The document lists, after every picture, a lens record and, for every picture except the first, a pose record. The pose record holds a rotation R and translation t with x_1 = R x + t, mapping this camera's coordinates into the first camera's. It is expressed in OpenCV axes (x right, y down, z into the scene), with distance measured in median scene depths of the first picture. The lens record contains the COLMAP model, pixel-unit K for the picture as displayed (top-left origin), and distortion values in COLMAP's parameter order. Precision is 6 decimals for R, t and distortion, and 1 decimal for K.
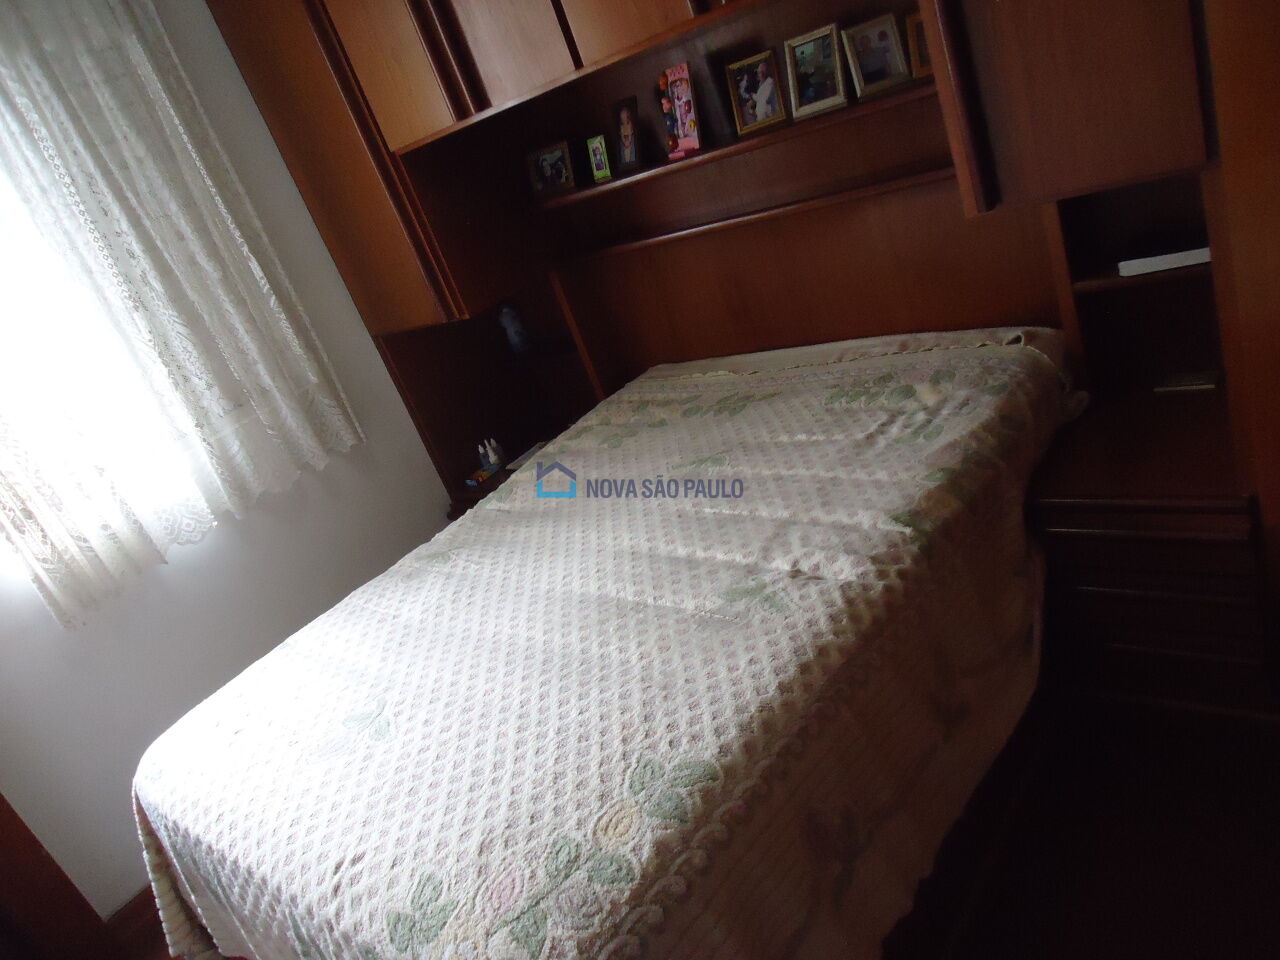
lens RADIAL K [[922.9, 0, 638.6], [0, 922.9, 479.7], [0, 0, 1]] dist [-0.018113, 0.015323]
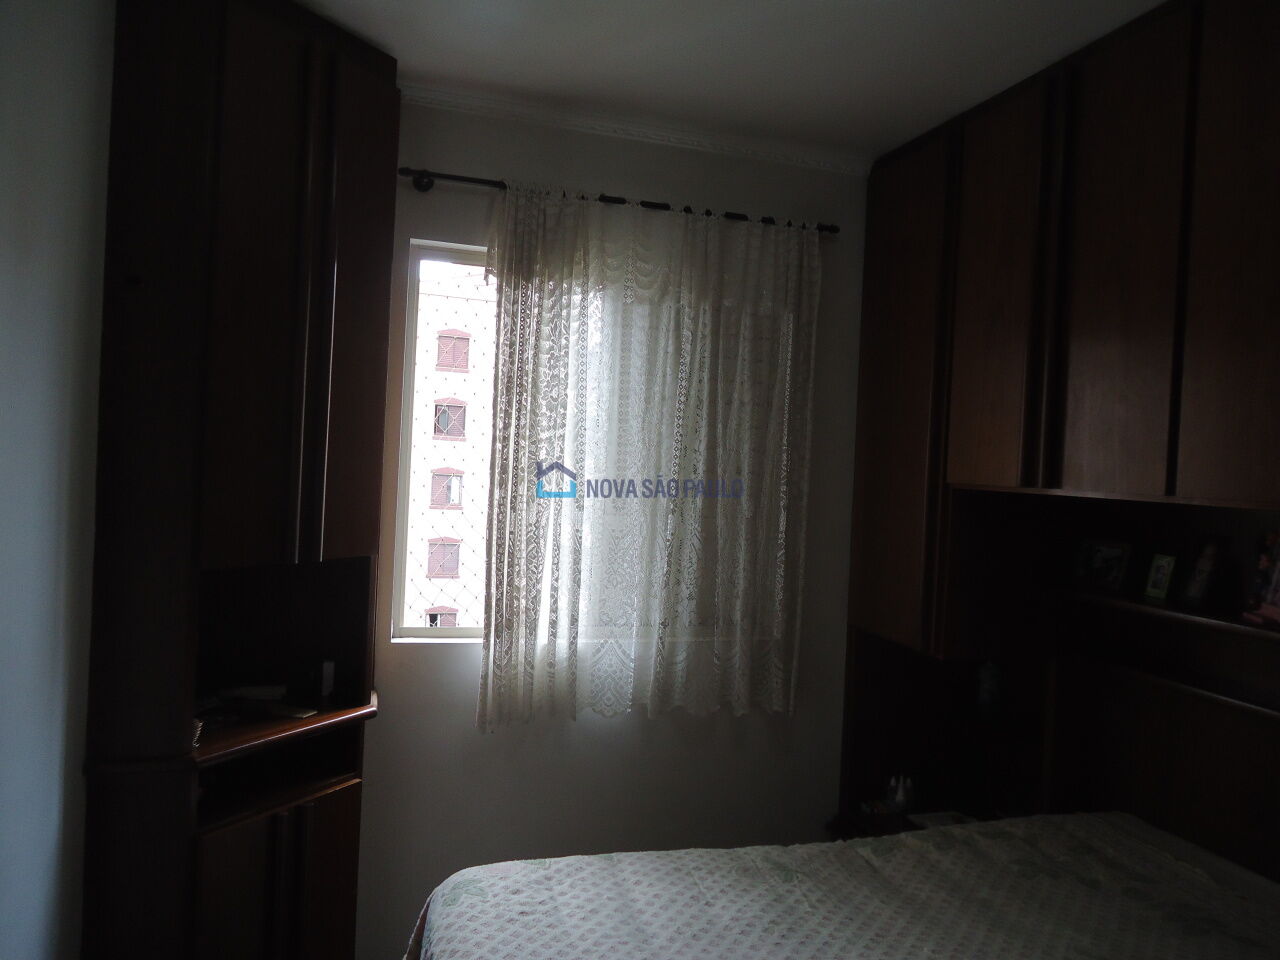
lens RADIAL K [[922.9, 0, 640.0], [0, 922.9, 476.8], [0, 0, 1]] dist [-0.018113, 0.015323]
pose [[0.752774, 0.387729, -0.531975, 0.017295], [-0.522647, 0.843351, -0.124899, -0.063221], [0.400214, 0.372056, 0.837498, 0.006992]]
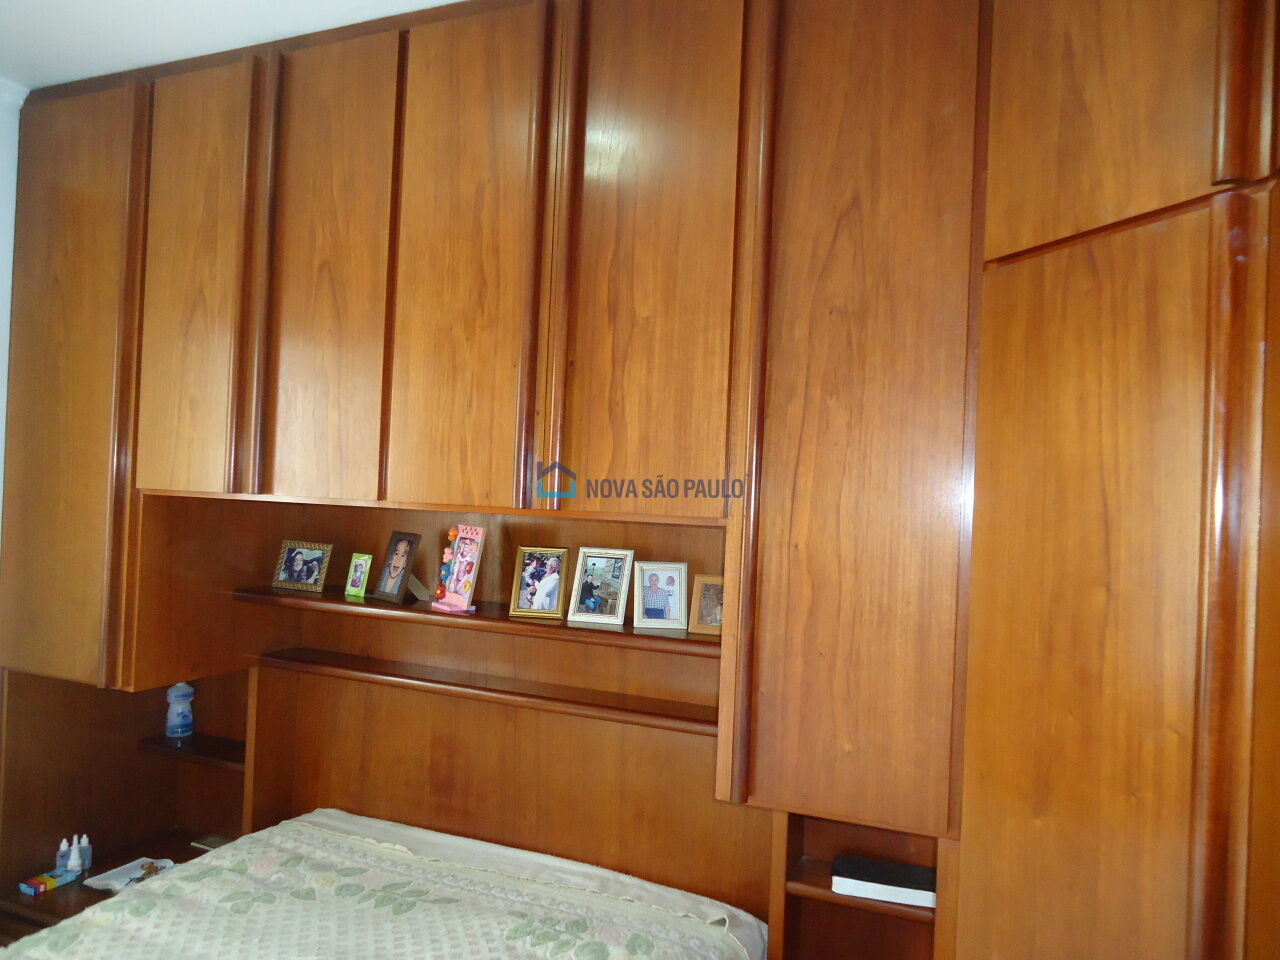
lens RADIAL K [[922.9, 0, 639.6], [0, 922.9, 480.4], [0, 0, 1]] dist [-0.018113, 0.015323]
pose [[0.895617, 0.381075, 0.229461, -0.045990], [-0.242035, 0.850275, -0.467388, -0.074538], [-0.373215, 0.363063, 0.853754, 0.070002]]
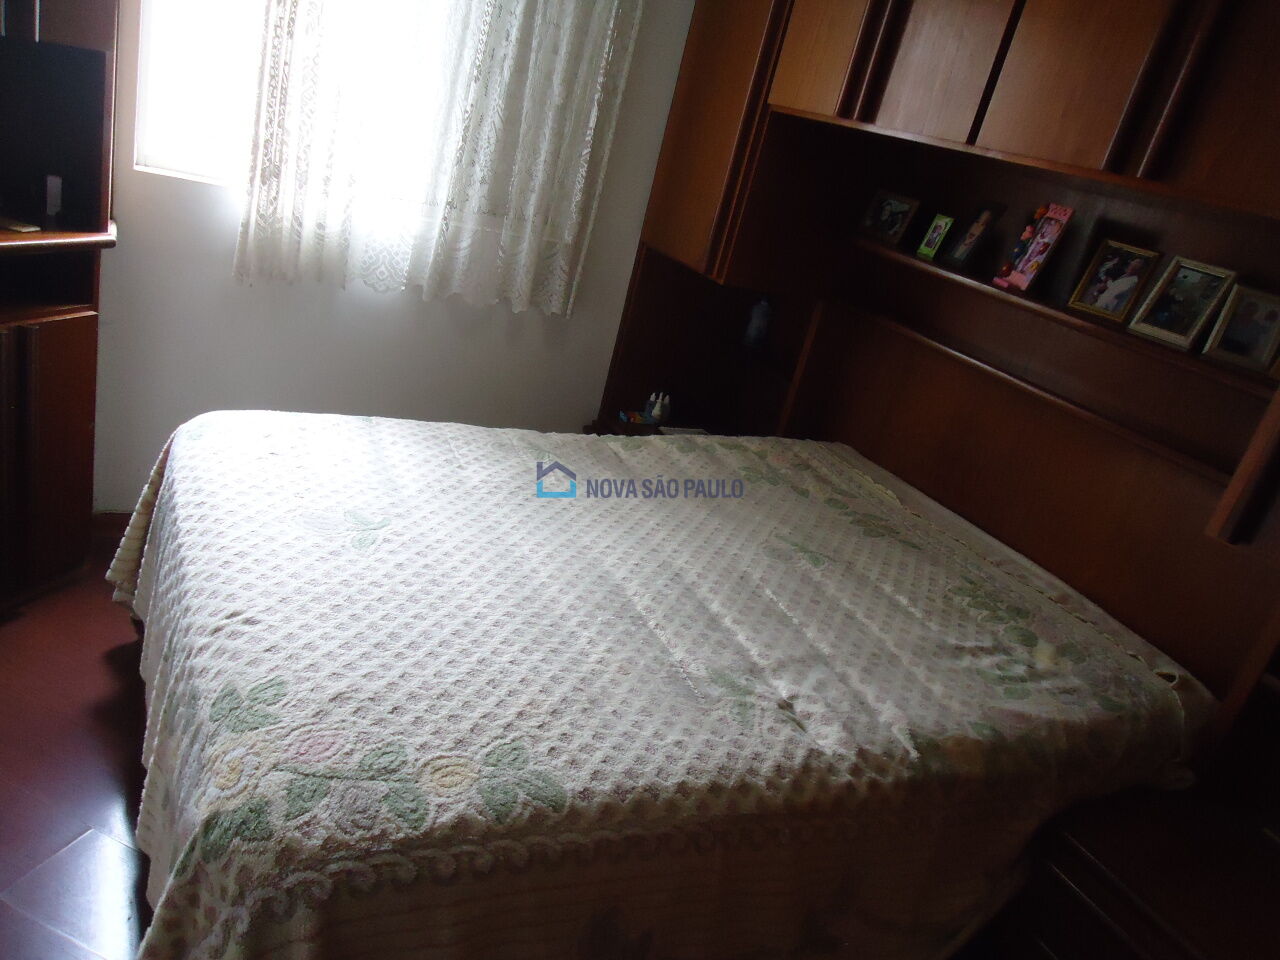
lens RADIAL K [[922.9, 0, 639.2], [0, 922.9, 476.2], [0, 0, 1]] dist [-0.018113, 0.015323]
pose [[0.751128, 0.640924, -0.158188, 0.043068], [-0.640757, 0.765478, 0.058937, -0.025068], [0.158863, 0.057091, 0.985649, 0.039431]]
